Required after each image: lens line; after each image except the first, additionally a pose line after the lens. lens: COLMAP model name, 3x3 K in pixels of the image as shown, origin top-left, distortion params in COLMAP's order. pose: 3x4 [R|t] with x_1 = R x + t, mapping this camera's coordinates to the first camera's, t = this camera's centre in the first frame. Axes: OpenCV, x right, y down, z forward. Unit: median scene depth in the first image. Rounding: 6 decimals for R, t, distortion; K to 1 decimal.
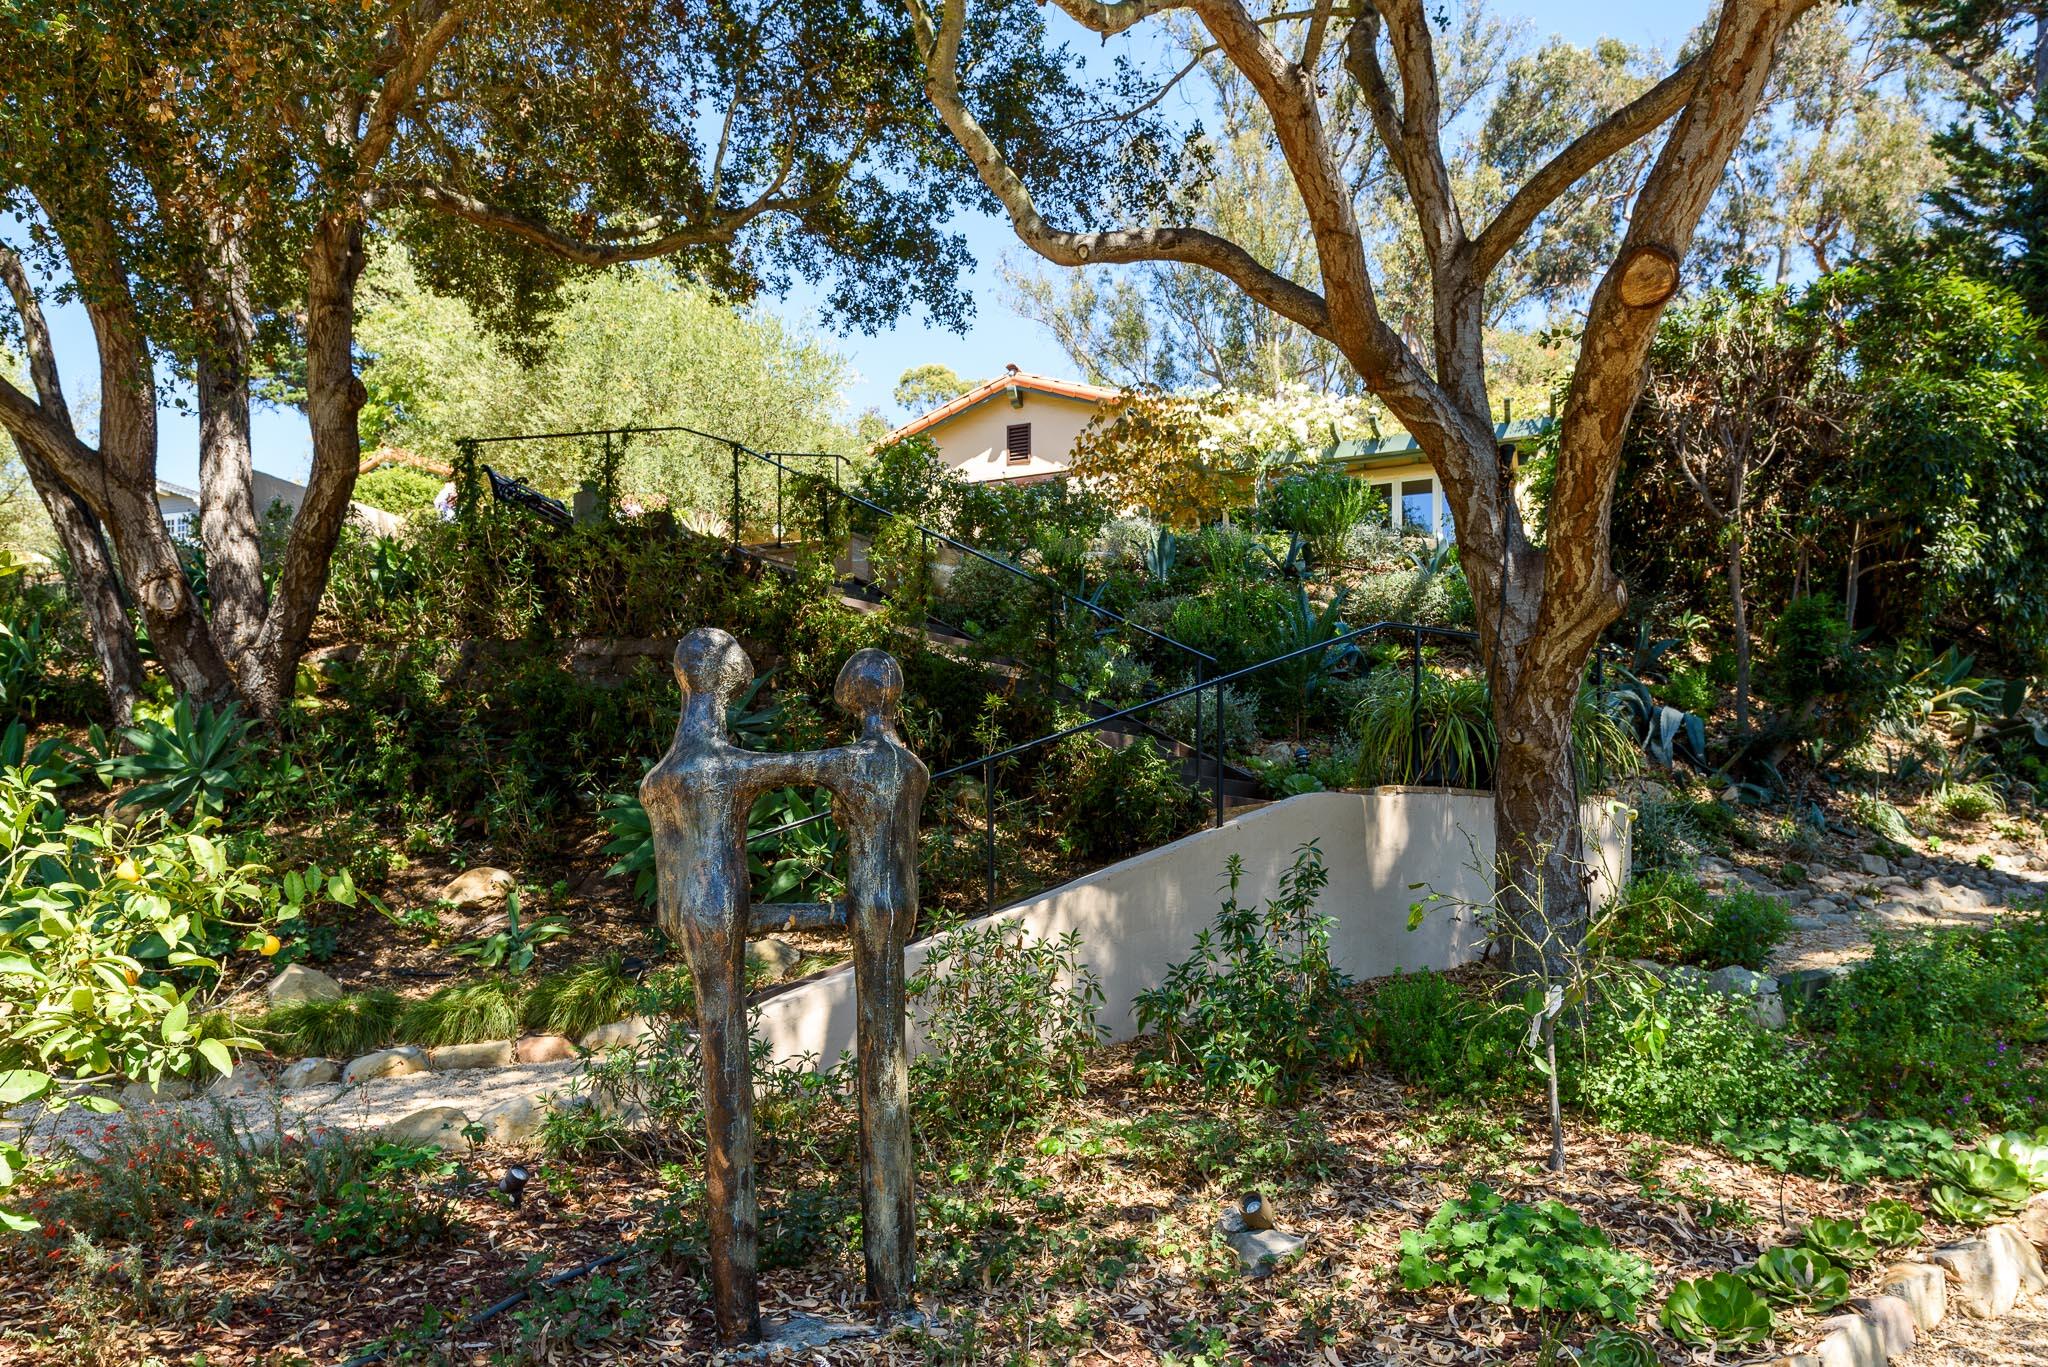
lens RADIAL K [[1490.4, 0, 1025.3], [0, 1490.4, 891.7], [0, 0, 1]] dist [-0.025011, 0.001257]
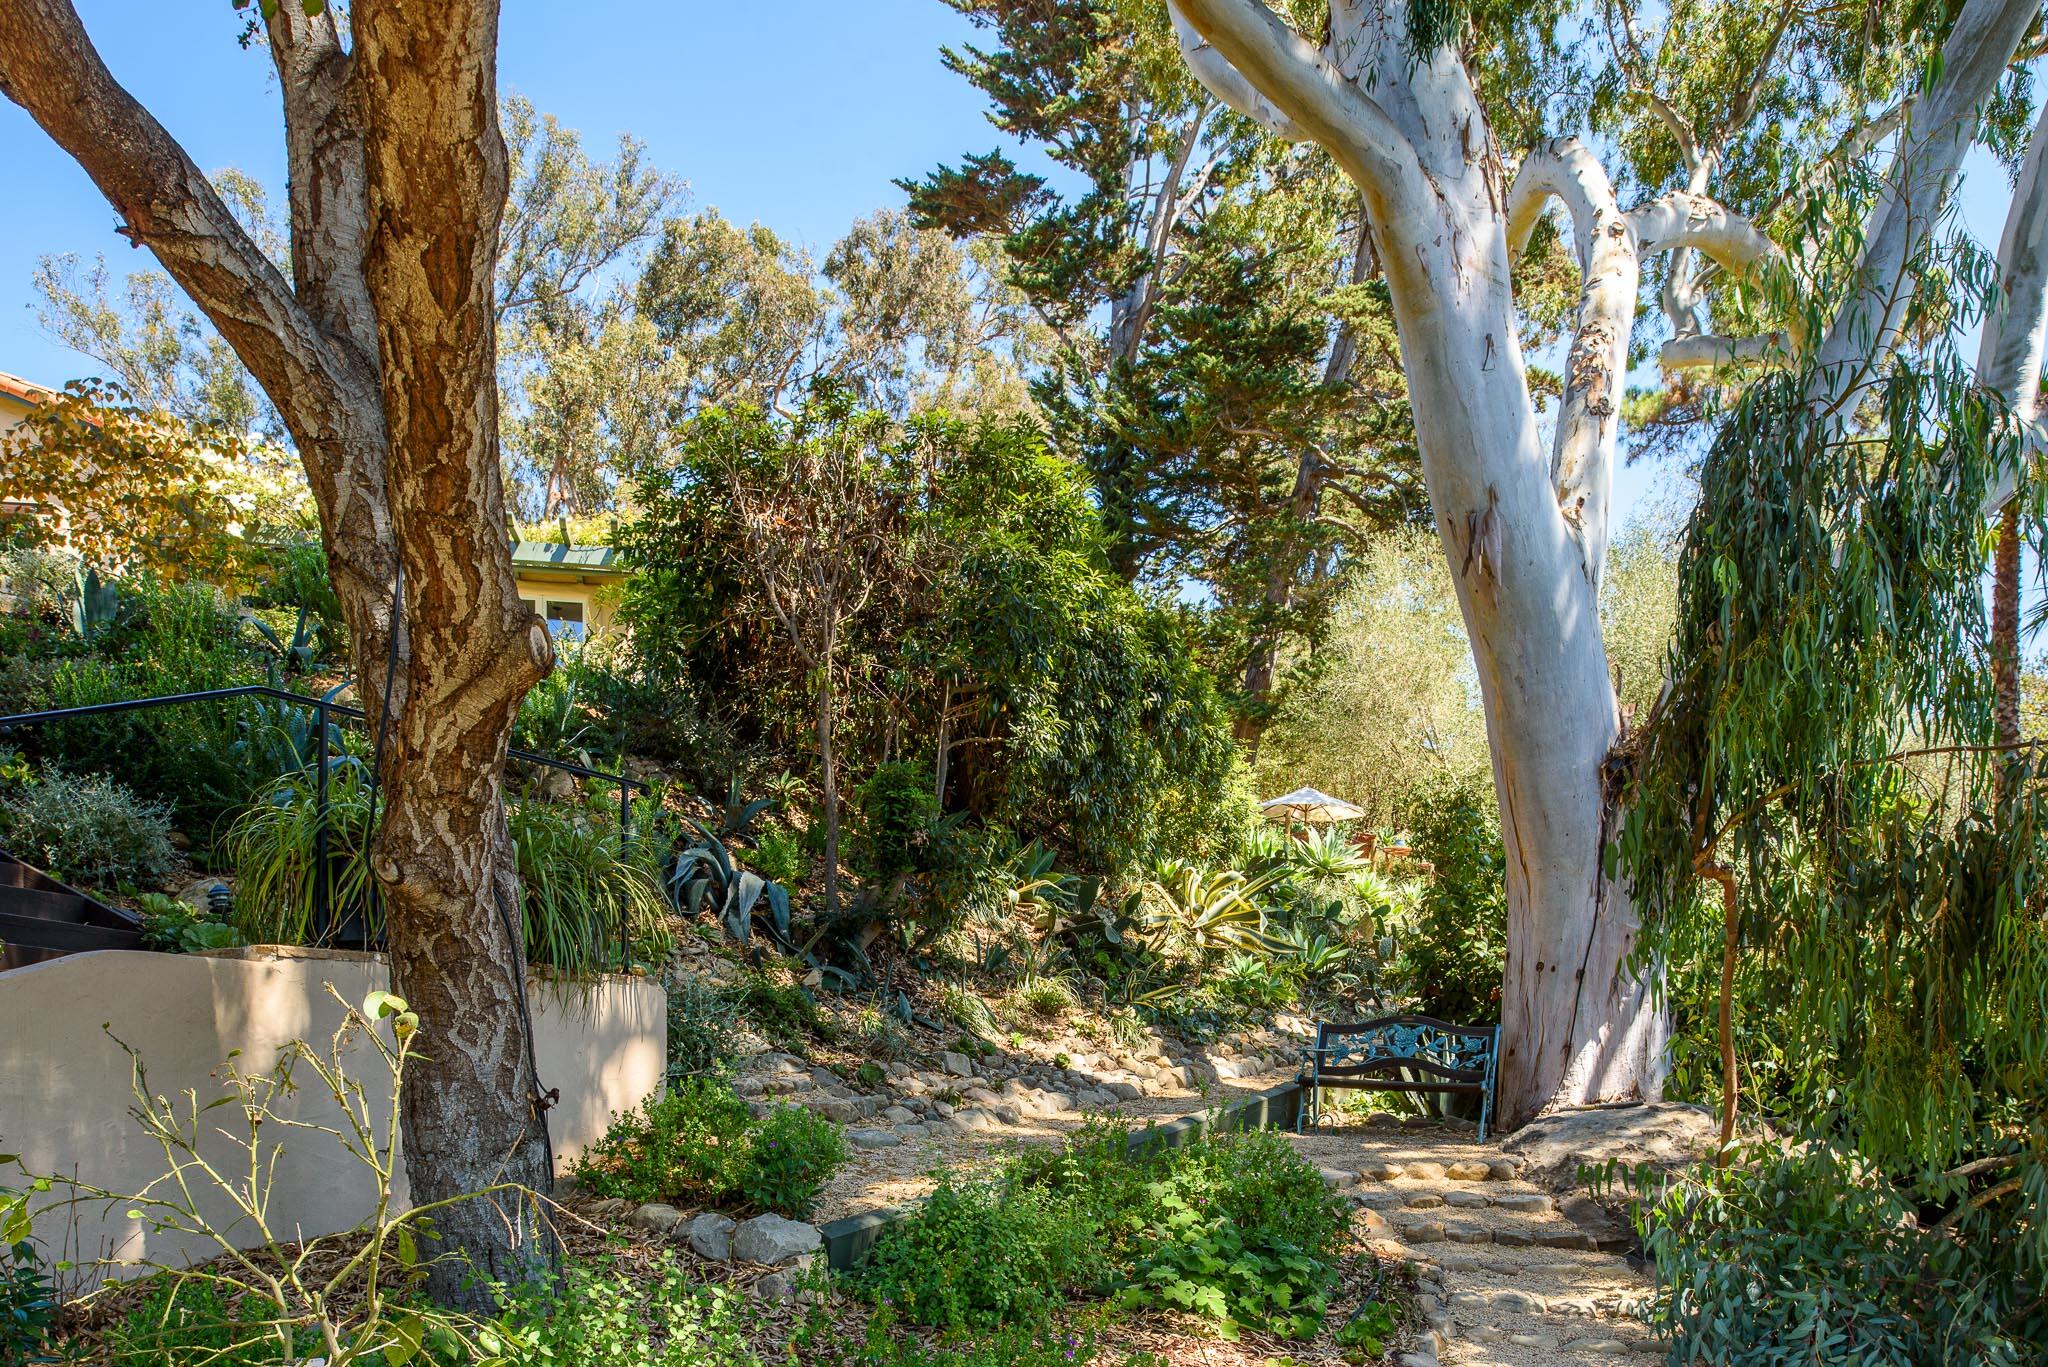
lens RADIAL K [[1424.8, 0, 1024.0], [0, 1424.8, 683.5], [0, 0, 1]] dist [0.052150, -0.000057]
pose [[0.854929, 0.145869, 0.497814, 0.124940], [-0.012323, 0.965090, -0.261628, -0.013175], [-0.518599, 0.217539, 0.826881, 0.181570]]
